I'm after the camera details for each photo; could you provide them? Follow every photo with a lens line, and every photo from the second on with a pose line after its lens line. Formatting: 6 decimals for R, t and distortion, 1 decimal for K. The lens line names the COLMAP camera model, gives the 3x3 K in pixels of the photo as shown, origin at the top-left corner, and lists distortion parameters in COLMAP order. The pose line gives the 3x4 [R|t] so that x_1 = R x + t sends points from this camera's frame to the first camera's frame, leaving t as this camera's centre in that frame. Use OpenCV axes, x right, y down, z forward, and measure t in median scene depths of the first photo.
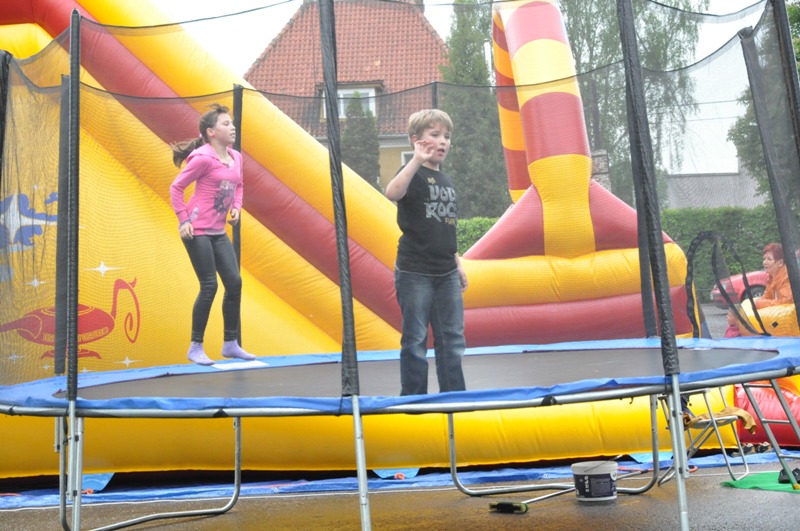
lens RADIAL K [[1885.8, 0, 400.0], [0, 1885.8, 266.0], [0, 0, 1]] dist [-0.019244, 0.000000]
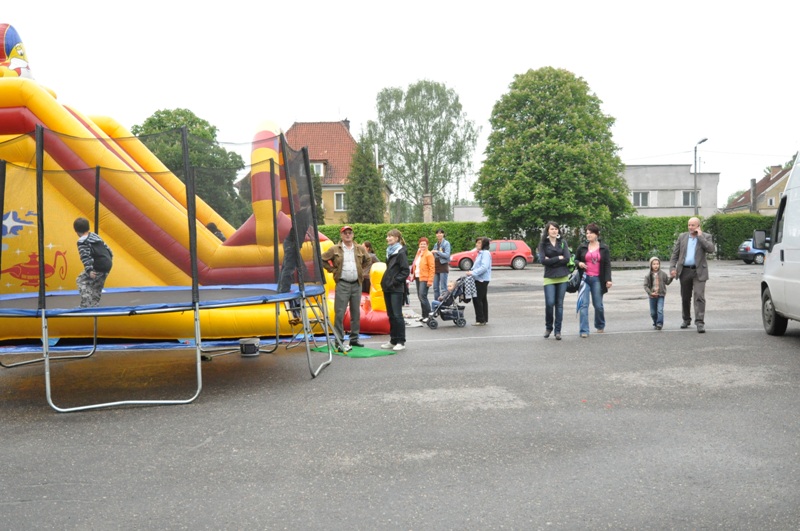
lens RADIAL K [[852.0, 0, 400.0], [0, 852.0, 264.4], [0, 0, 1]] dist [-0.002851, 0.000000]
pose [[0.999002, 0.023908, 0.037731, 0.214420], [-0.024836, 0.999396, 0.024308, -0.011473], [-0.037127, -0.025221, 0.998992, -0.015637]]
